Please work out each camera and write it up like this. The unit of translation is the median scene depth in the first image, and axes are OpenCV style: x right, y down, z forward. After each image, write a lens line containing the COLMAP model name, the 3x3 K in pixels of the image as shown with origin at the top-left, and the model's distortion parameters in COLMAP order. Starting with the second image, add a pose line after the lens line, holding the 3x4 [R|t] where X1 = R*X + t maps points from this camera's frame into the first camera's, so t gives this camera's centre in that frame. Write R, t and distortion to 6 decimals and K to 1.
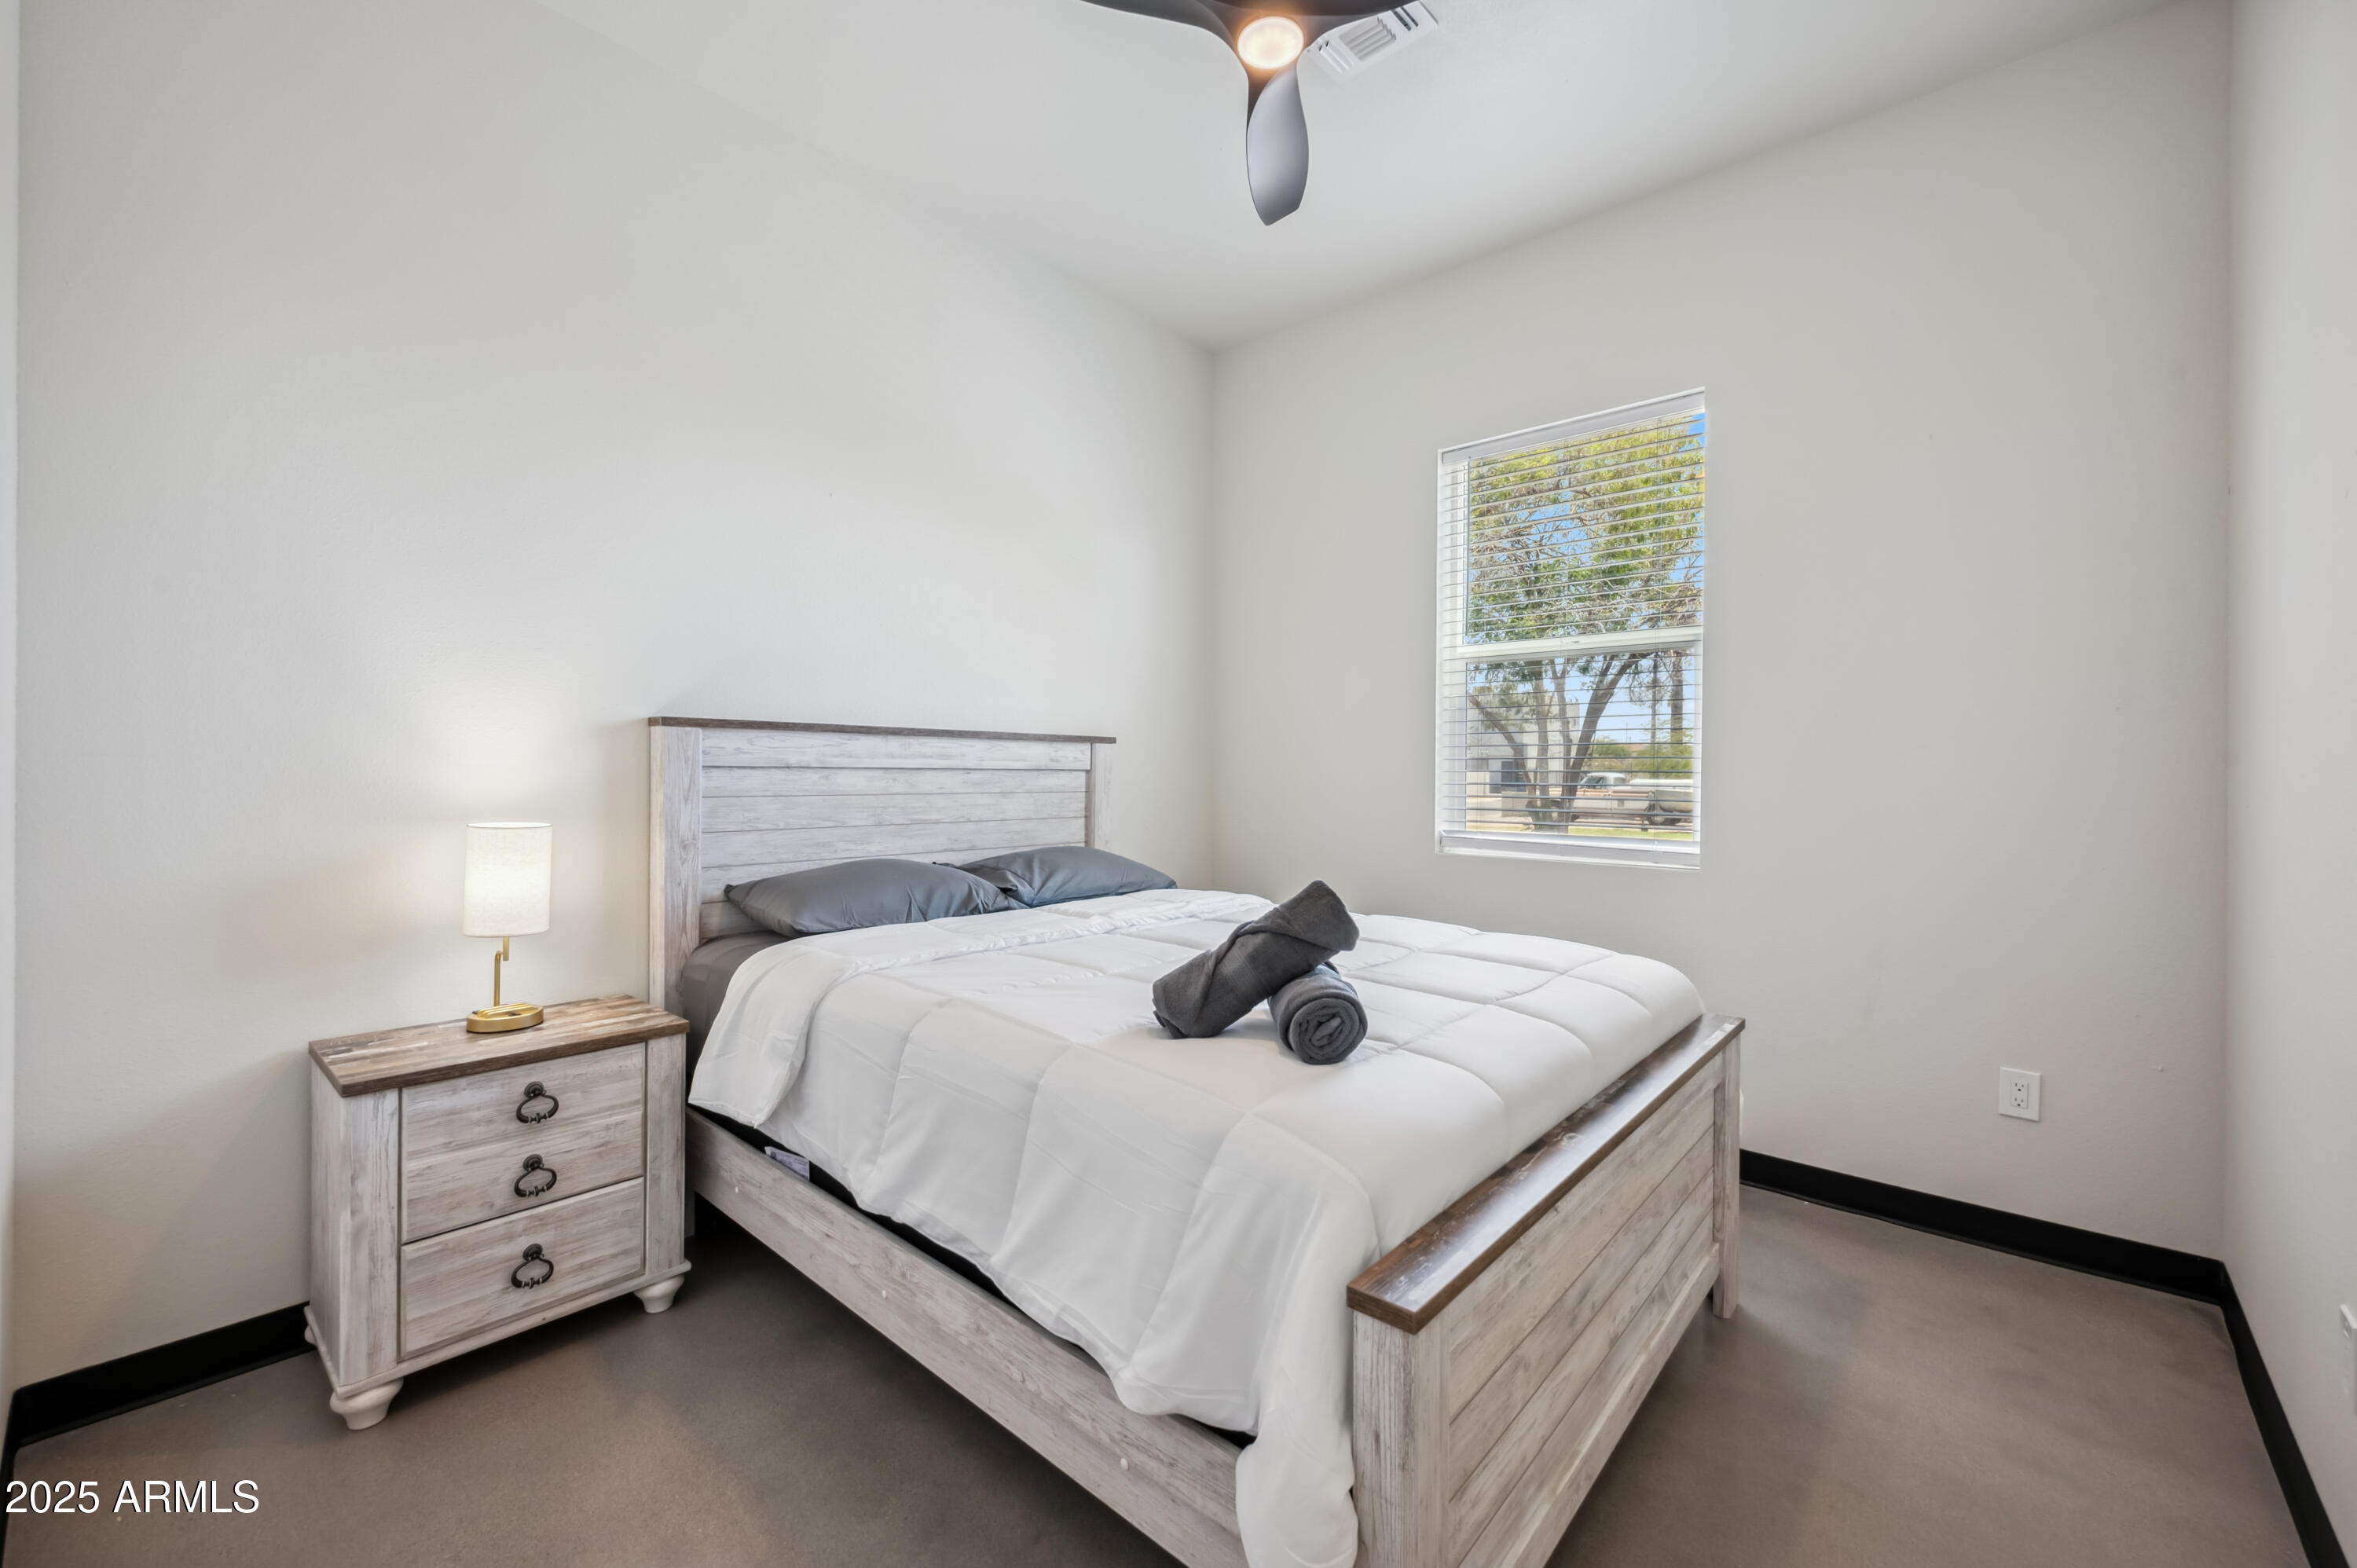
lens RADIAL K [[947.5, 0, 1178.5], [0, 947.5, 784.0], [0, 0, 1]] dist [-0.001853, -0.000151]
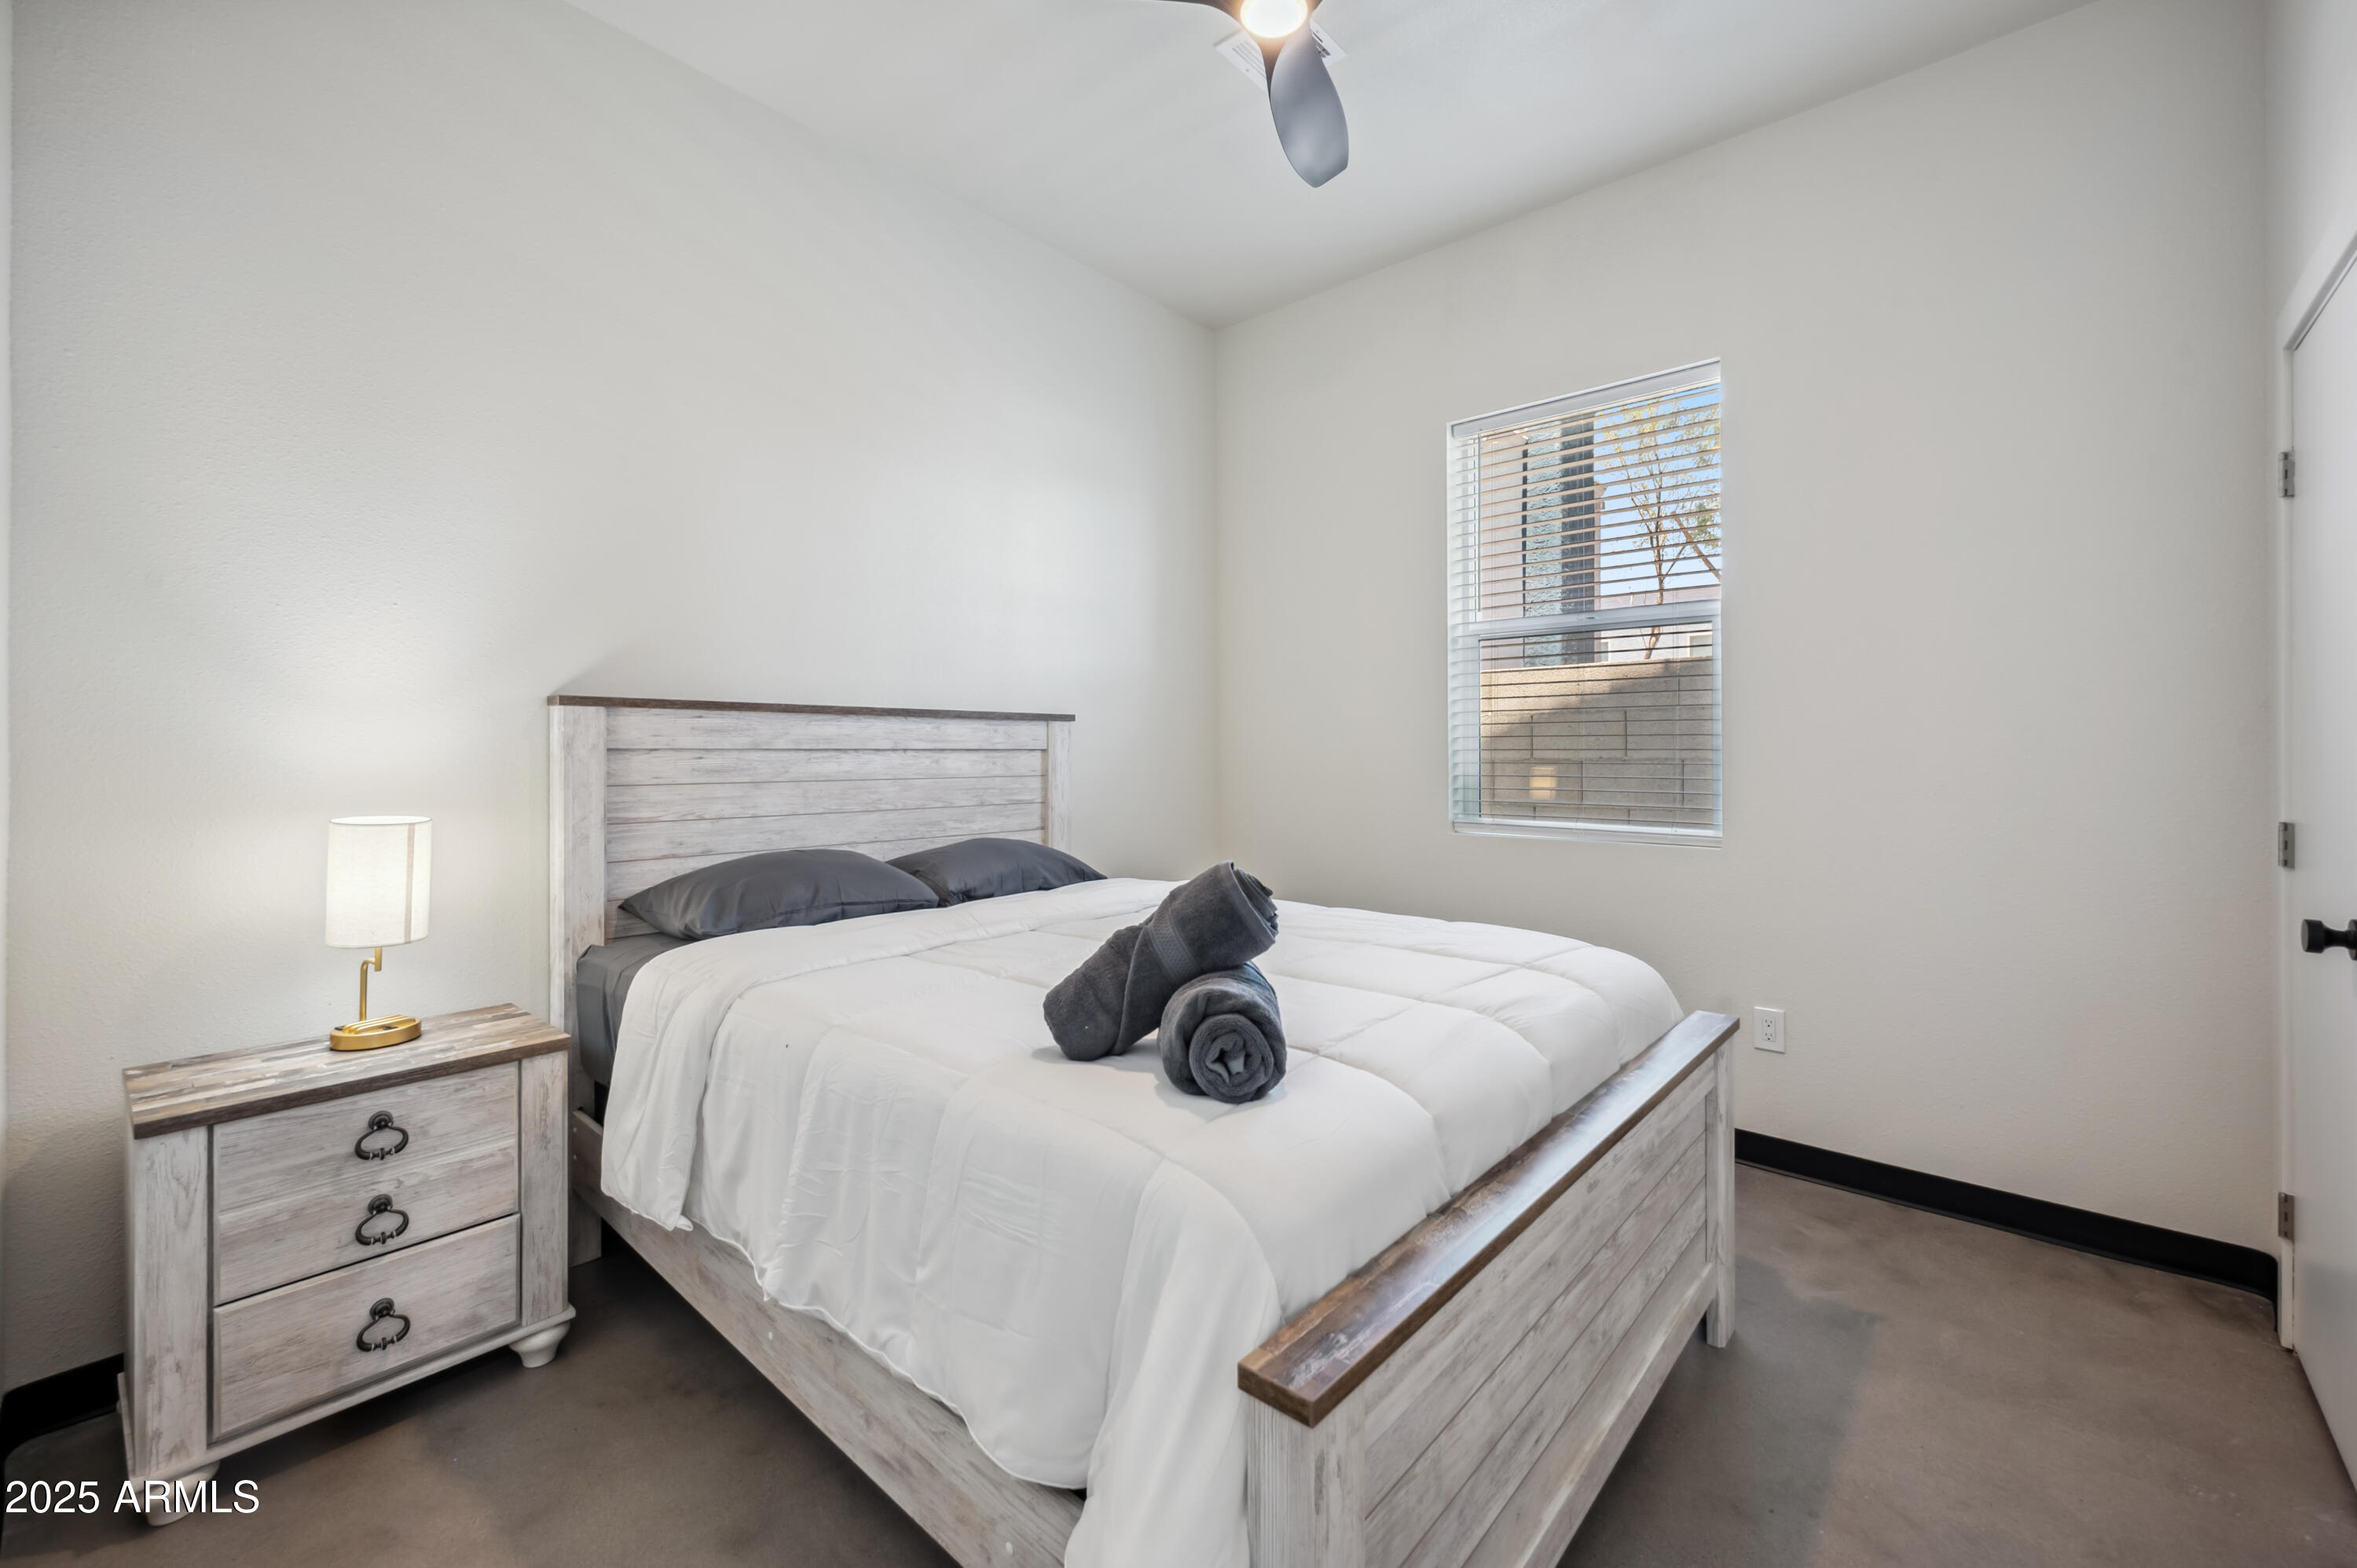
lens RADIAL K [[939.2, 0, 1233.1], [0, 939.2, 771.1], [0, 0, 1]] dist [0.031540, 0.000030]
pose [[0.999572, -0.006339, 0.028574, 0.079304], [0.006091, 0.999943, 0.008771, -0.001775], [-0.028628, -0.008593, 0.999553, 0.088470]]
